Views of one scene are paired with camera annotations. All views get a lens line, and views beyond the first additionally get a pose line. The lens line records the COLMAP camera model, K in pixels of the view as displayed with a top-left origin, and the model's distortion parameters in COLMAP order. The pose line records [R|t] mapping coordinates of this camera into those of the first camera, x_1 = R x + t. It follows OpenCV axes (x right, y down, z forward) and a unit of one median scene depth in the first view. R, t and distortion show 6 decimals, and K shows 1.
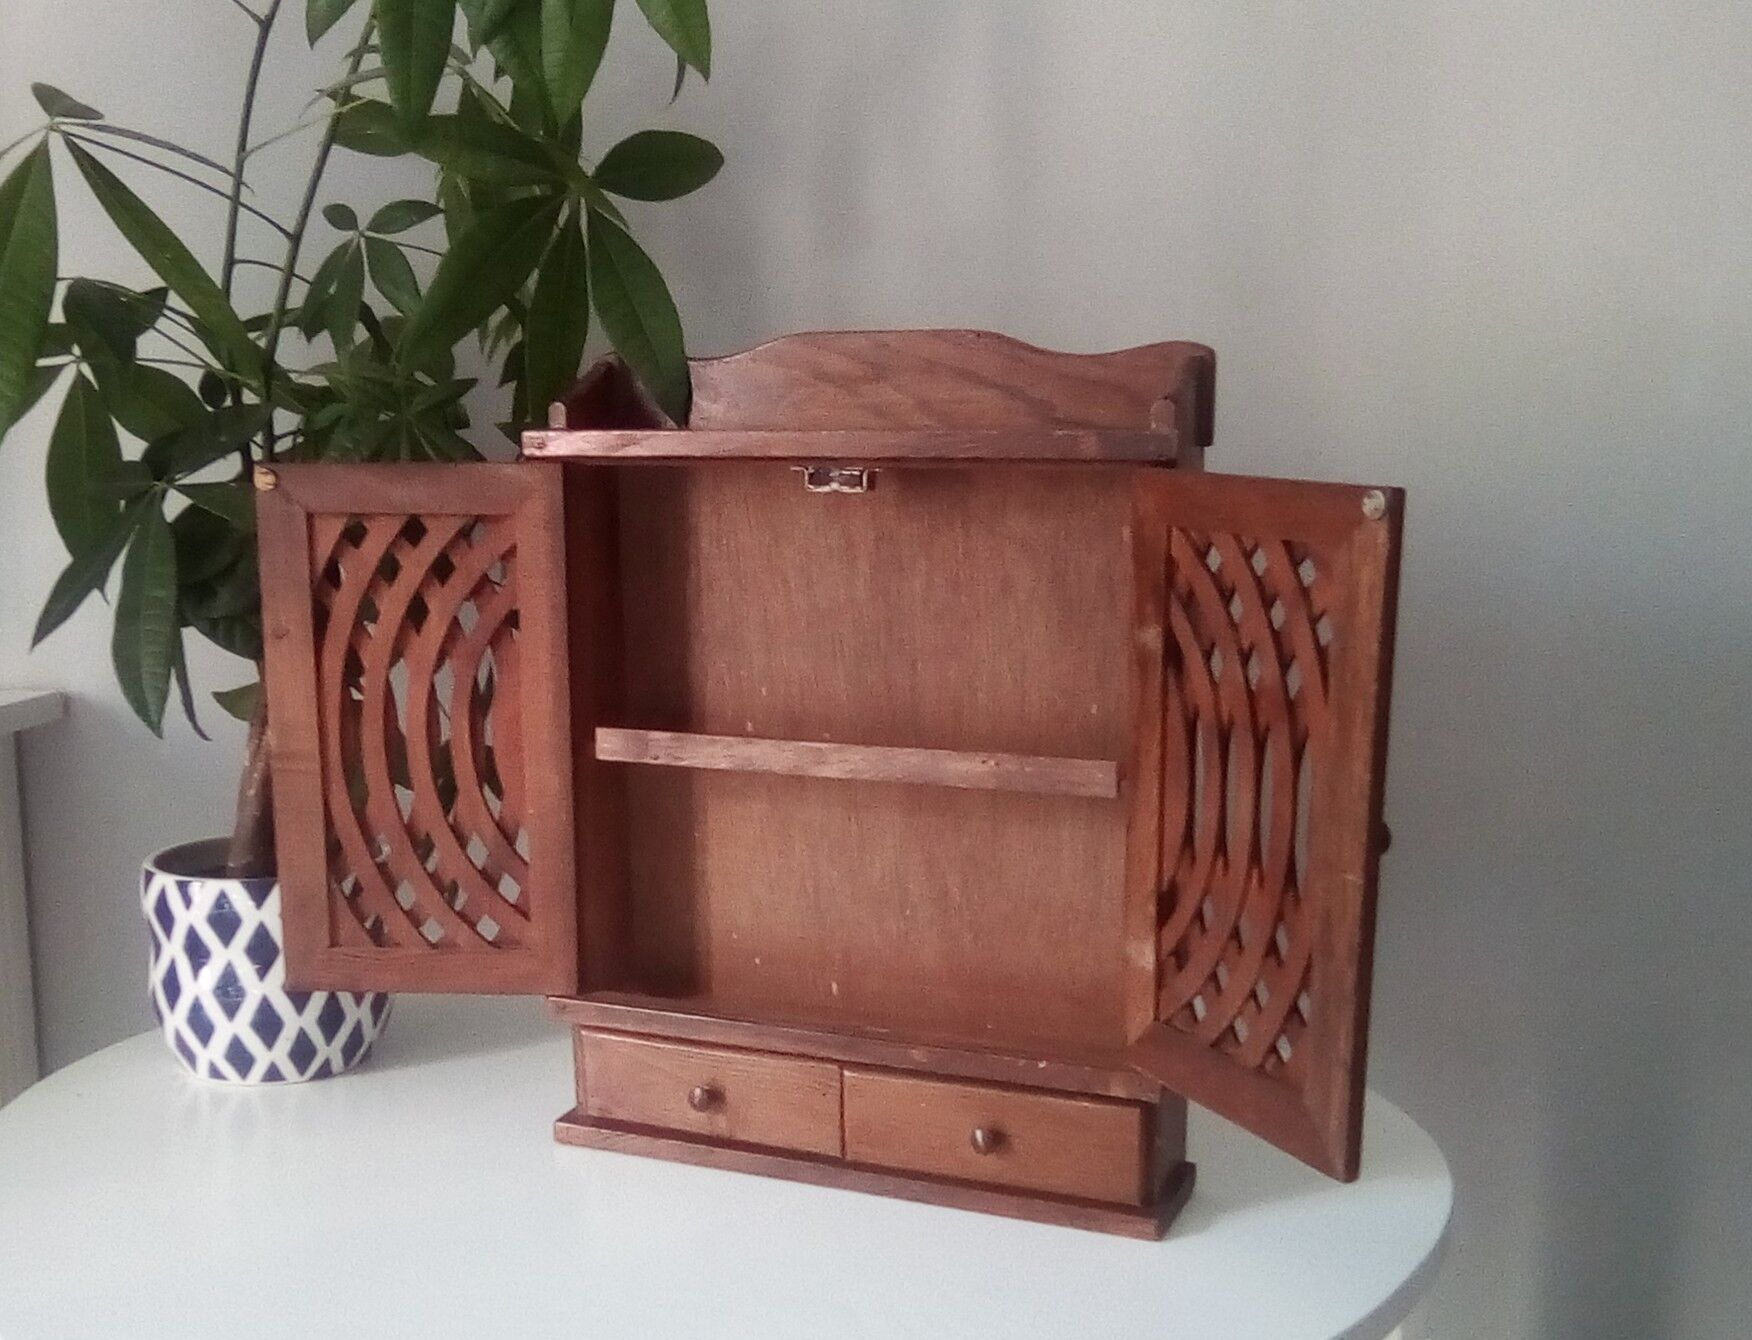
lens RADIAL K [[1787.2, 0, 875.5], [0, 1787.2, 733.4], [0, 0, 1]] dist [0.006037, 0.000842]
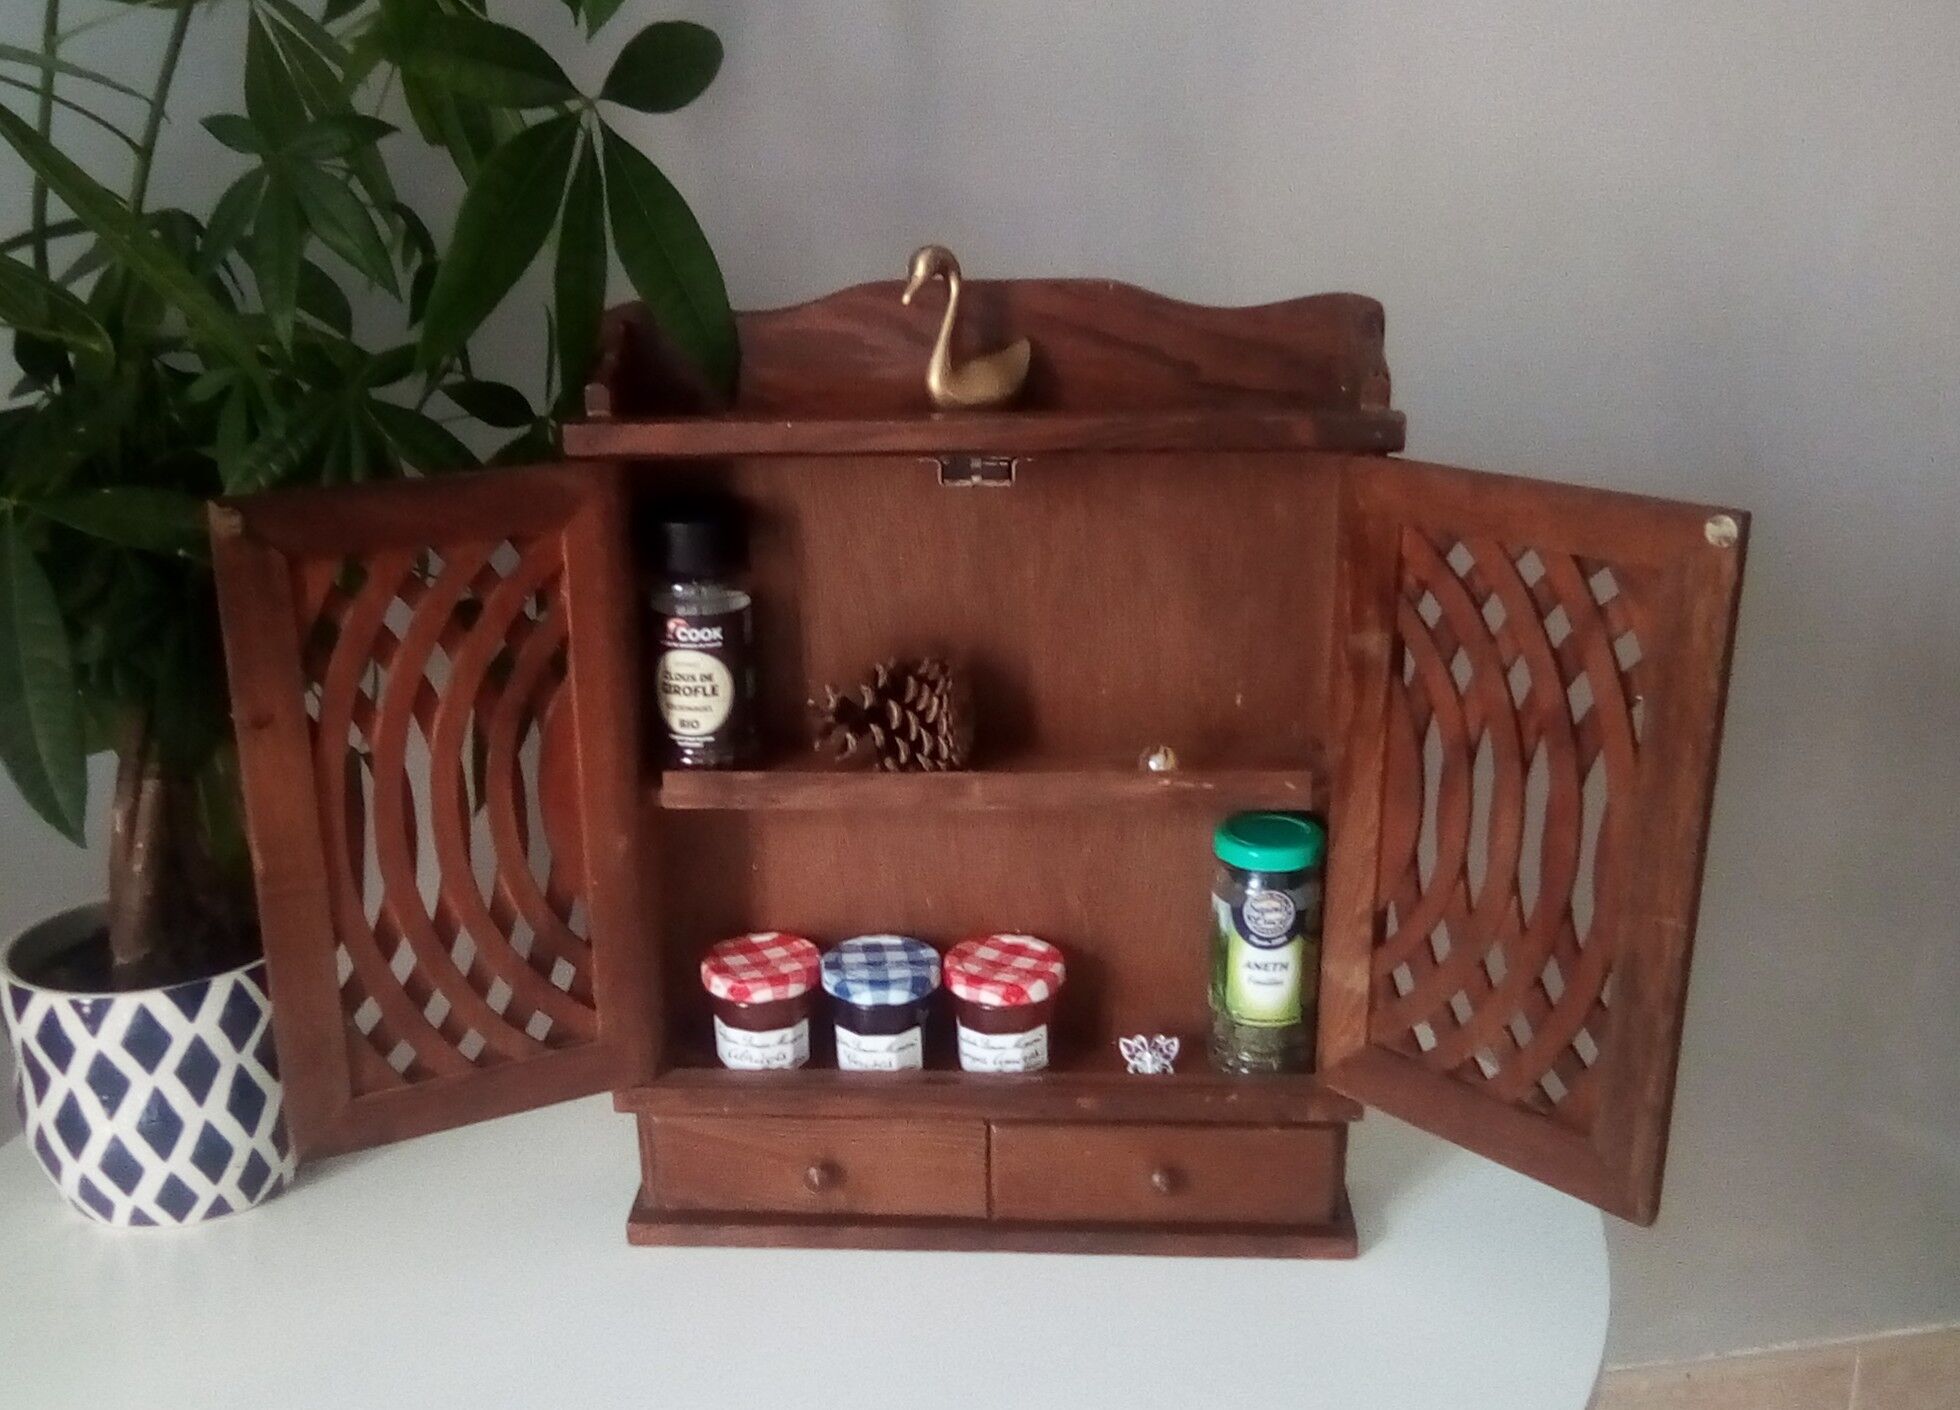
lens RADIAL K [[1830.1, 0, 980.0], [0, 1830.1, 705.0], [0, 0, 1]] dist [-0.012378, -0.002132]
pose [[0.948057, -0.102378, 0.301176, -0.273712], [0.067055, 0.989838, 0.125393, -0.132455], [-0.310953, -0.098684, 0.945288, 0.161182]]
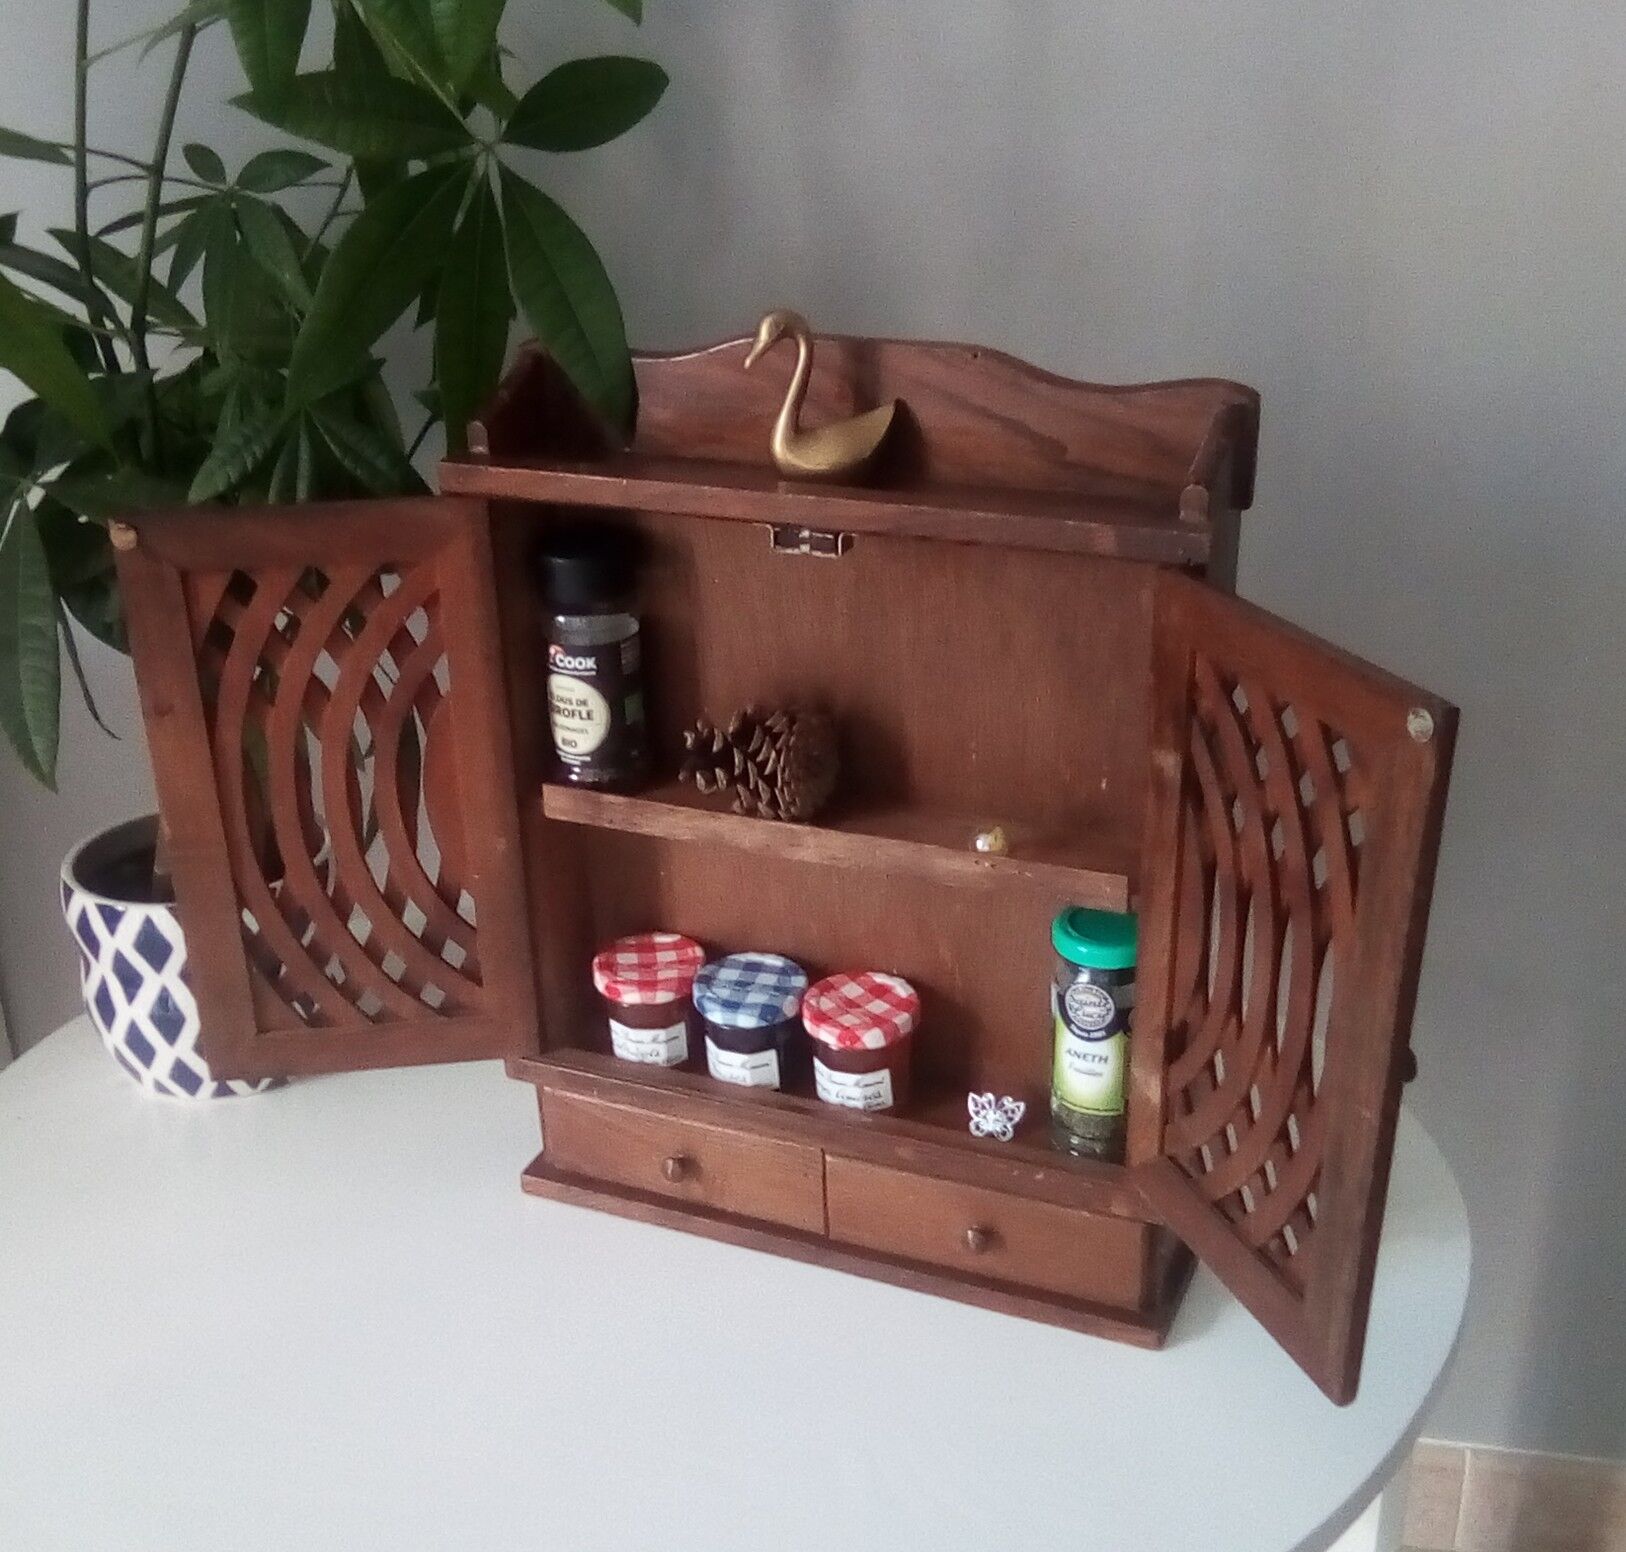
lens RADIAL K [[1859.9, 0, 890.1], [0, 1859.9, 823.8], [0, 0, 1]] dist [-0.010861, -0.004025]
pose [[0.999995, -0.001474, -0.002755, 0.018852], [0.002110, 0.968870, 0.247560, -0.215775], [0.002304, -0.247564, 0.968869, 0.105645]]
